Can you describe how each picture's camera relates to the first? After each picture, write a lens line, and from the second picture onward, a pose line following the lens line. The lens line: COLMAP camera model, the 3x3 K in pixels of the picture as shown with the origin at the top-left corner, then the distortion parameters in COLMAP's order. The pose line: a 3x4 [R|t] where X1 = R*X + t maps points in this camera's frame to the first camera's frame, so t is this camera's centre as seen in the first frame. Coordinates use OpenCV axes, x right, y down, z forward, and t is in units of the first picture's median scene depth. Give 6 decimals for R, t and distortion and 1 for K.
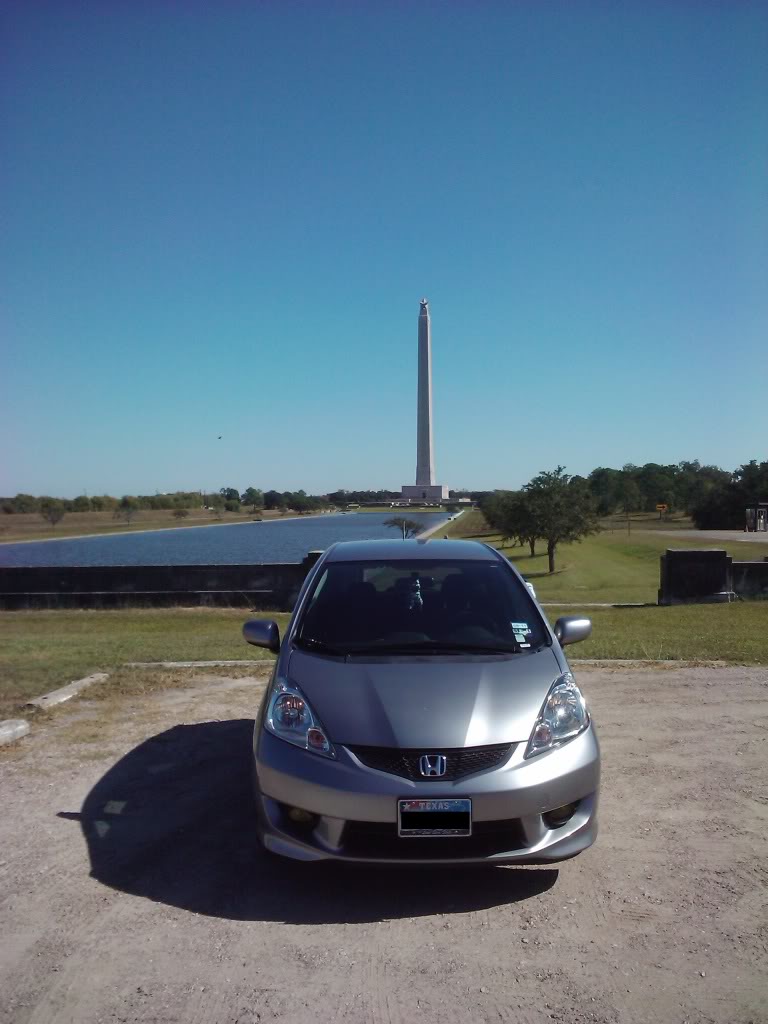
lens RADIAL K [[949.6, 0, 384.0], [0, 949.6, 512.0], [0, 0, 1]] dist [0.098688, -0.154425]
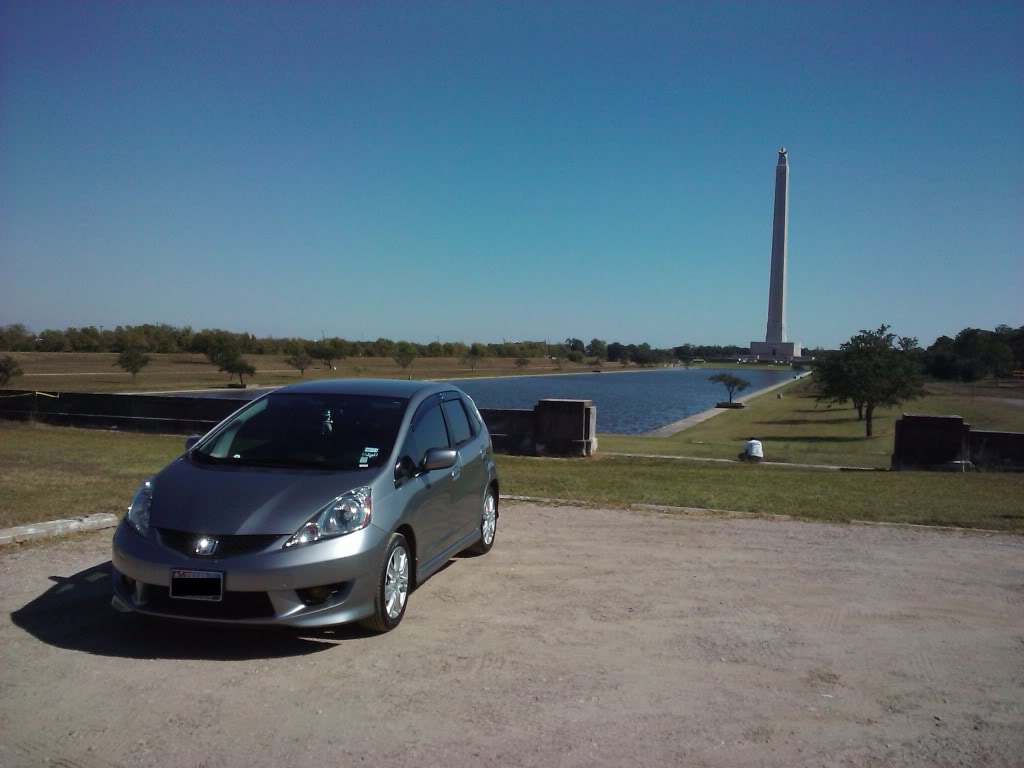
lens RADIAL K [[949.6, 0, 512.0], [0, 949.6, 384.0], [0, 0, 1]] dist [0.098688, -0.154425]
pose [[0.974183, 0.041392, -0.221931, 0.358259], [-0.036752, 0.999012, 0.024998, -0.000364], [0.222747, -0.016197, 0.974742, -0.079941]]
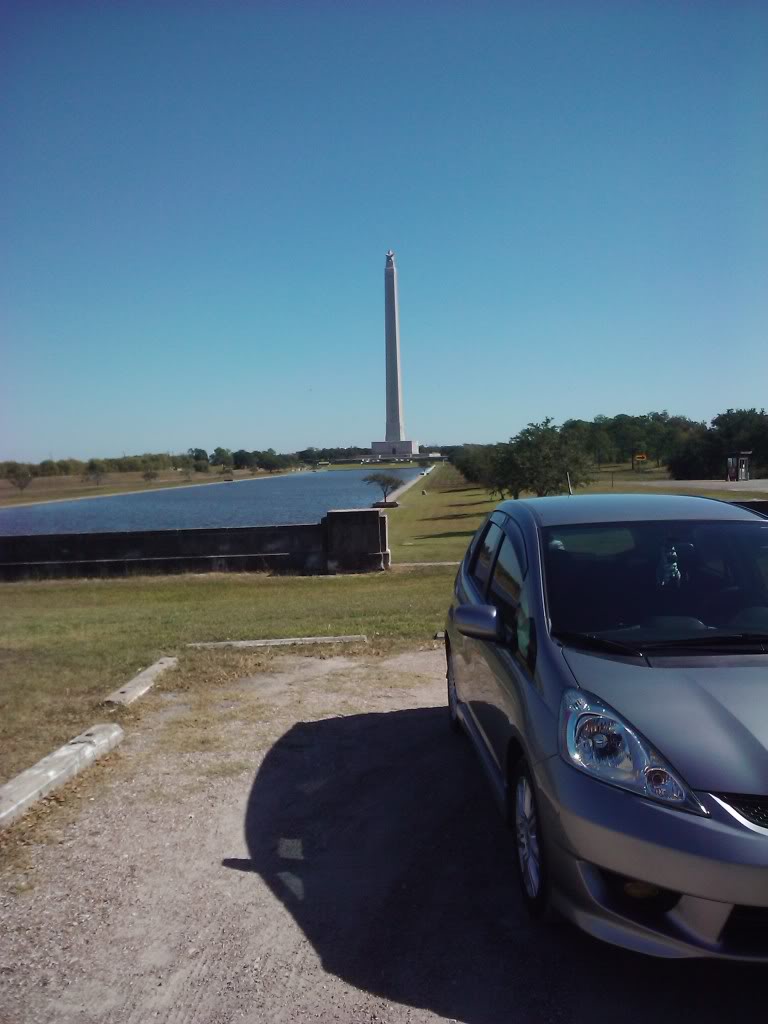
lens RADIAL K [[949.6, 0, 384.0], [0, 949.6, 512.0], [0, 0, 1]] dist [0.098688, -0.154425]
pose [[0.999195, -0.026747, 0.029903, -0.148842], [0.025354, 0.998619, 0.046017, 0.000822], [-0.031093, -0.045222, 0.998493, 0.158987]]
